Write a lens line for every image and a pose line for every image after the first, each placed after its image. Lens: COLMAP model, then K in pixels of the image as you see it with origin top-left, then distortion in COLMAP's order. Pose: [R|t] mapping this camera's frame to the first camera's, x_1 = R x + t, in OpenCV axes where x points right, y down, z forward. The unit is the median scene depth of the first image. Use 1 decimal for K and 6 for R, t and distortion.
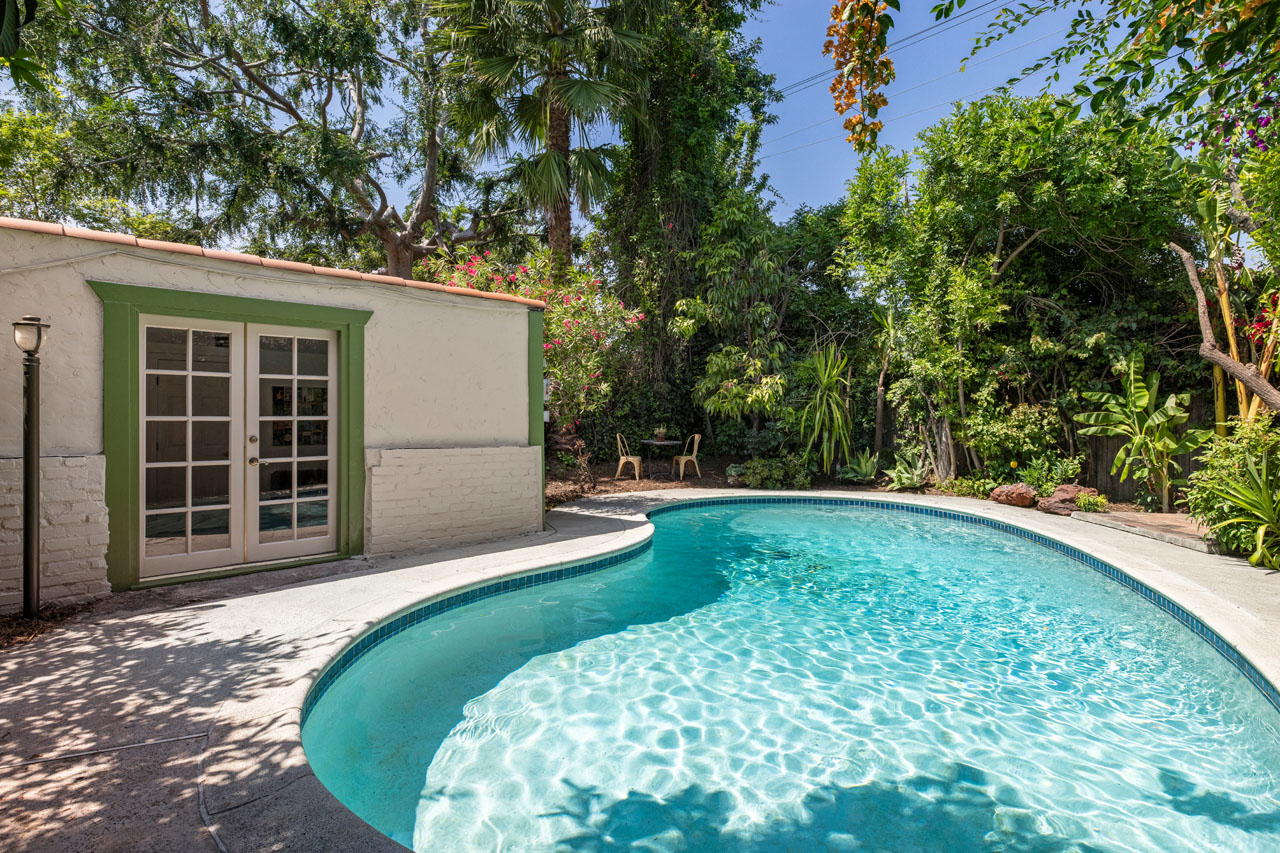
lens RADIAL K [[658.0, 0, 640.7], [0, 658.0, 411.2], [0, 0, 1]] dist [0.003284, 0.000942]
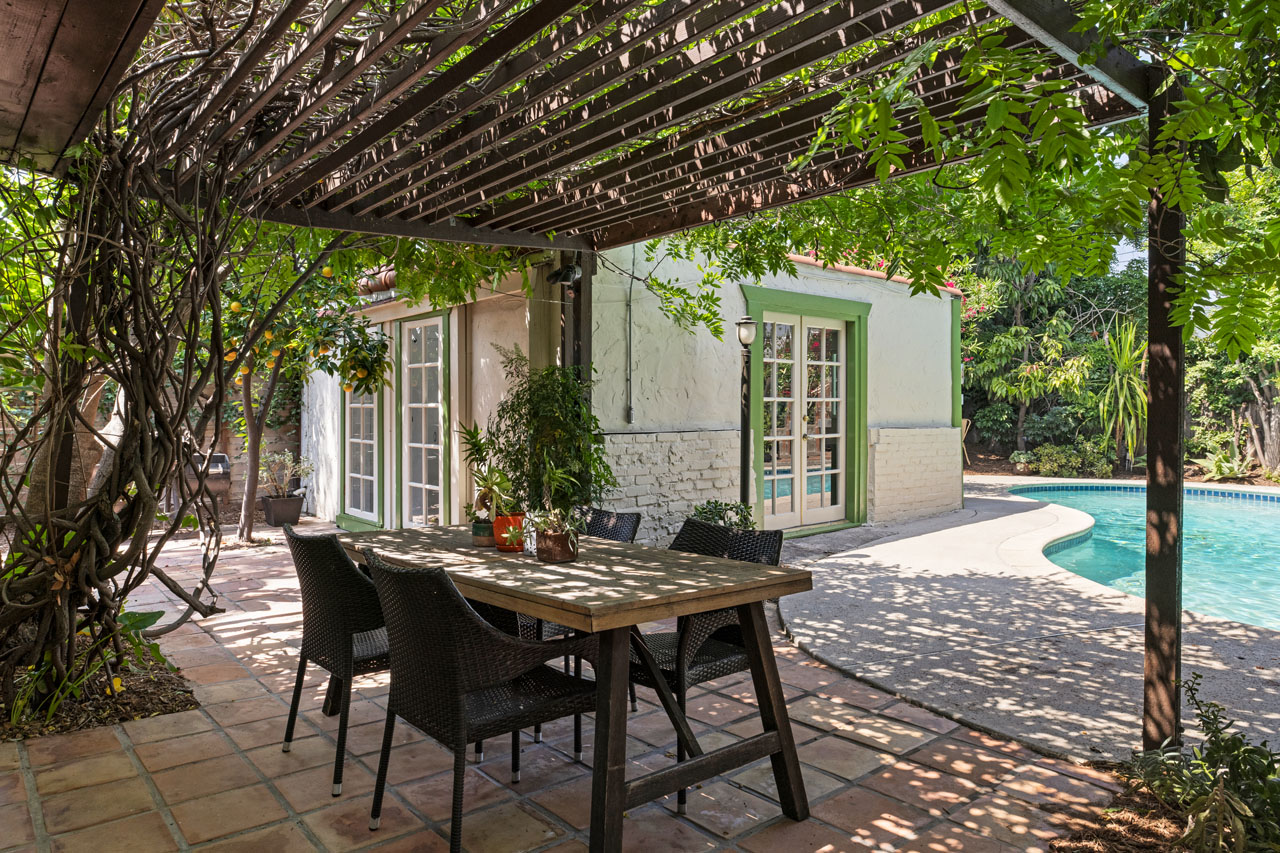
lens RADIAL K [[765.9, 0, 623.1], [0, 765.9, 393.5], [0, 0, 1]] dist [0.006486, 0.002028]
pose [[0.996244, 0.006243, -0.086369, -0.412992], [-0.006177, 0.999980, 0.001036, 0.000389], [0.086374, -0.000498, 0.996263, -0.186866]]
